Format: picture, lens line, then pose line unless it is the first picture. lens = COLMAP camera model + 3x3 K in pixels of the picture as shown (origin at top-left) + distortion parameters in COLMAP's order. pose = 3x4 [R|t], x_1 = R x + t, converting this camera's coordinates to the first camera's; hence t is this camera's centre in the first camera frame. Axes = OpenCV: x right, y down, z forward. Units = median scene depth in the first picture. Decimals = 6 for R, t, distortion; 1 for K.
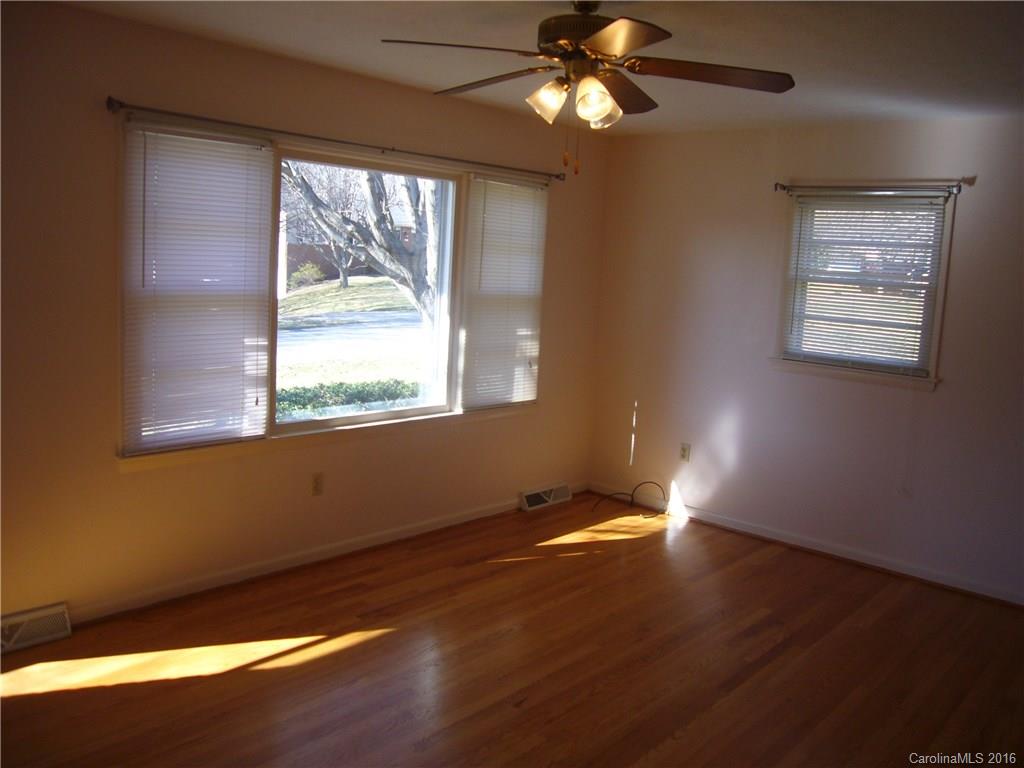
lens RADIAL K [[947.2, 0, 512.0], [0, 947.2, 384.0], [0, 0, 1]] dist [0.008248, 0.006116]
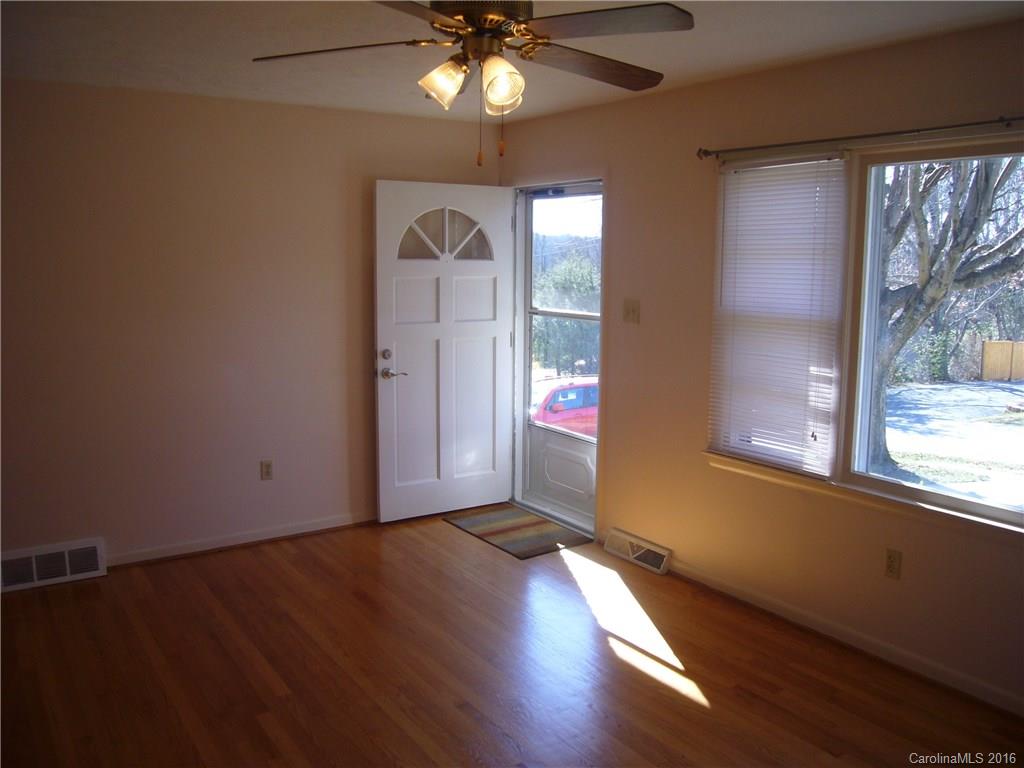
lens RADIAL K [[885.6, 0, 512.0], [0, 885.6, 384.0], [0, 0, 1]] dist [-0.006697, -0.005932]
pose [[-0.242898, 0.077986, -0.966912, 0.684703], [-0.166616, 0.978596, 0.120784, -0.093682], [0.955636, 0.190442, -0.224705, 0.977487]]
